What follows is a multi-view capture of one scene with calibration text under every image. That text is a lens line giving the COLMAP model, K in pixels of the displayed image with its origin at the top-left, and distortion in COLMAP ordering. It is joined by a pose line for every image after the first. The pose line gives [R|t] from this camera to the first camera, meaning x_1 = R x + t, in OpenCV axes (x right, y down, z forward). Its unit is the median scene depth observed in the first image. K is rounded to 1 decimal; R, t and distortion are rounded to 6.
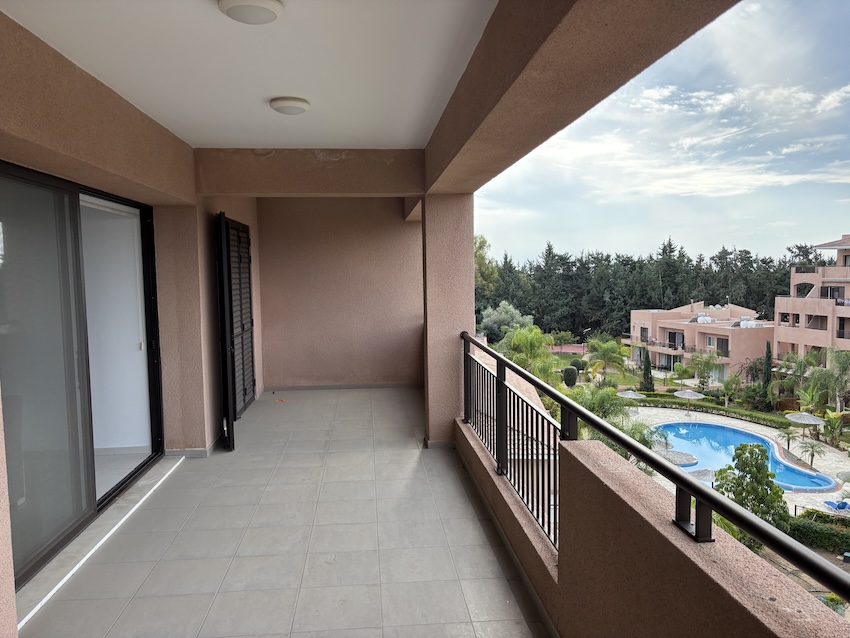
lens RADIAL K [[645.9, 0, 419.1], [0, 645.9, 321.3], [0, 0, 1]] dist [0.068113, -0.059812]
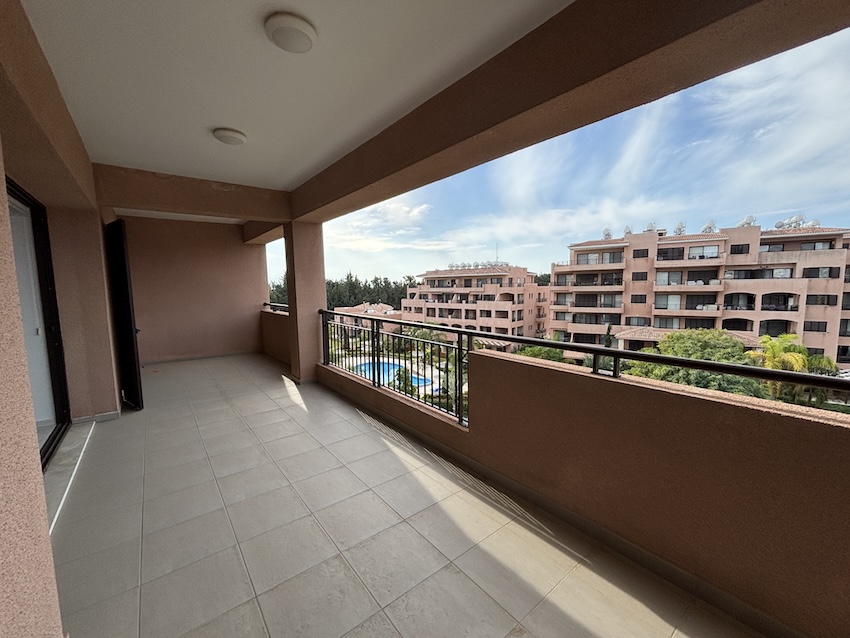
lens RADIAL K [[346.4, 0, 423.2], [0, 346.4, 317.0], [0, 0, 1]] dist [-0.002828, 0.002586]
pose [[0.835374, -0.048153, 0.547569, -0.027810], [0.045613, 0.998793, 0.018246, 0.004494], [-0.547787, 0.009734, 0.836561, 0.019315]]
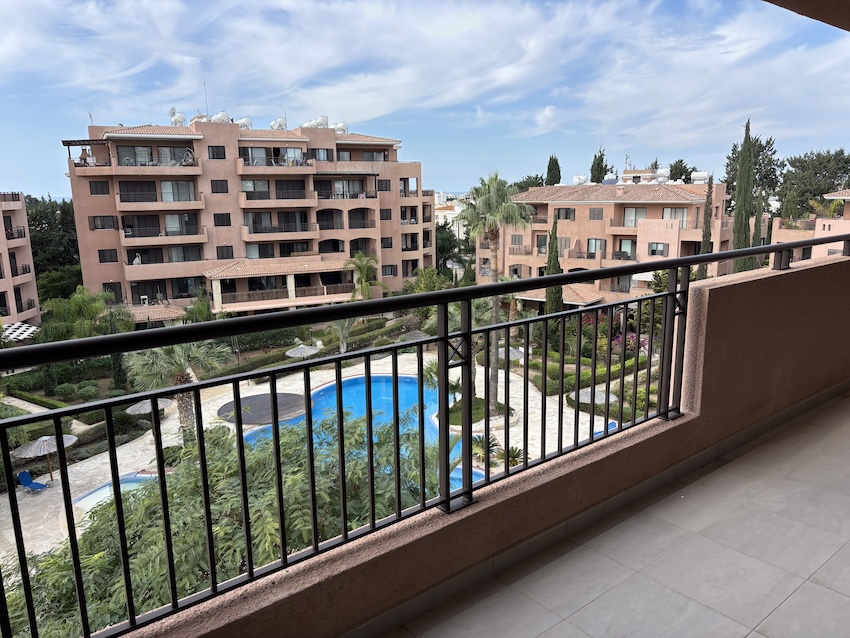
lens RADIAL K [[640.3, 0, 426.0], [0, 640.3, 320.8], [0, 0, 1]] dist [0.068365, -0.087438]
pose [[-0.556932, -0.141984, 0.818332, -0.029825], [0.090238, 0.969103, 0.229557, -0.004116], [-0.825641, 0.201692, -0.526912, 0.138153]]
